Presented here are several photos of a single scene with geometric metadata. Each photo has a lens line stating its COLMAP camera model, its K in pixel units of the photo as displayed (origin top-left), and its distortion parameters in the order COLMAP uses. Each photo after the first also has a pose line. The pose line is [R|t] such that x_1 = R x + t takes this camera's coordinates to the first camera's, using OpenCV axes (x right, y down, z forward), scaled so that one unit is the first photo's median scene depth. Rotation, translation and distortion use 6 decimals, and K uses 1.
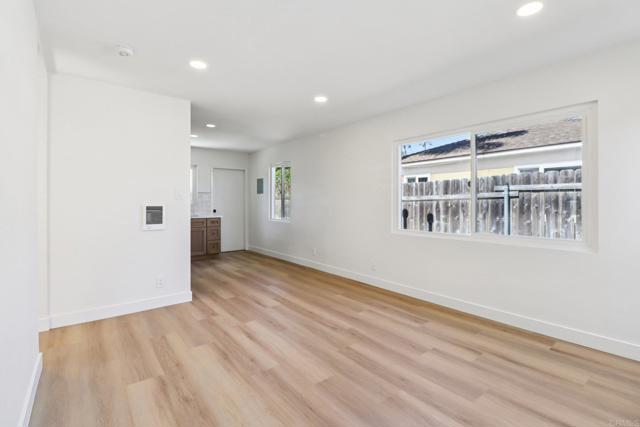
lens RADIAL K [[301.1, 0, 330.6], [0, 301.1, 209.1], [0, 0, 1]] dist [-0.006180, -0.006608]
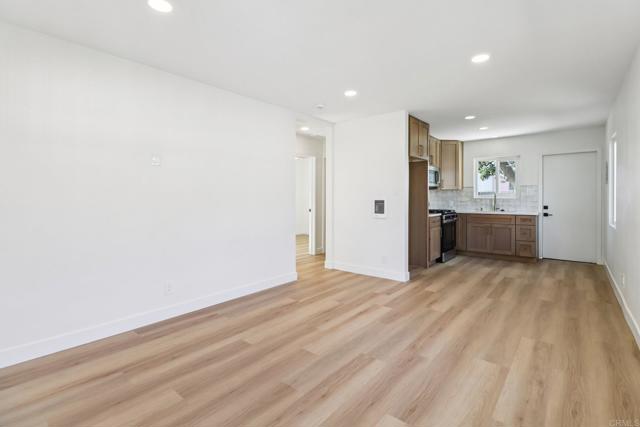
lens RADIAL K [[301.1, 0, 312.7], [0, 301.1, 203.5], [0, 0, 1]] dist [-0.006180, -0.006608]
pose [[0.155209, 0.017825, -0.987721, 0.688063], [-0.019622, 0.999696, 0.014958, -0.009531], [0.987687, 0.017059, 0.155511, 0.511682]]
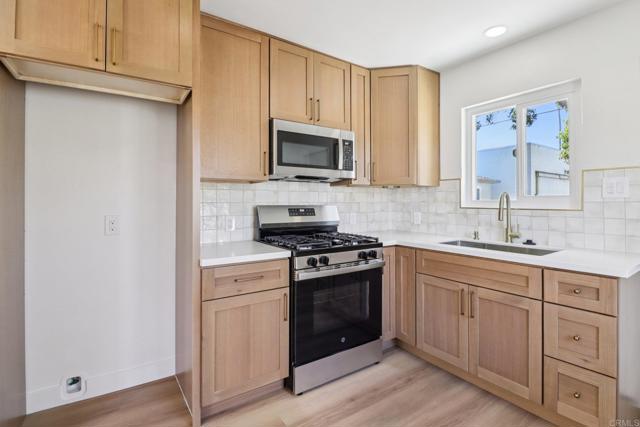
lens RADIAL K [[301.1, 0, 326.8], [0, 301.1, 202.3], [0, 0, 1]] dist [-0.006180, -0.006608]
pose [[-0.099801, -0.001527, -0.995006, -0.264986], [-0.024085, 0.999710, 0.000882, -0.038823], [0.994716, 0.024053, -0.099808, 1.582023]]
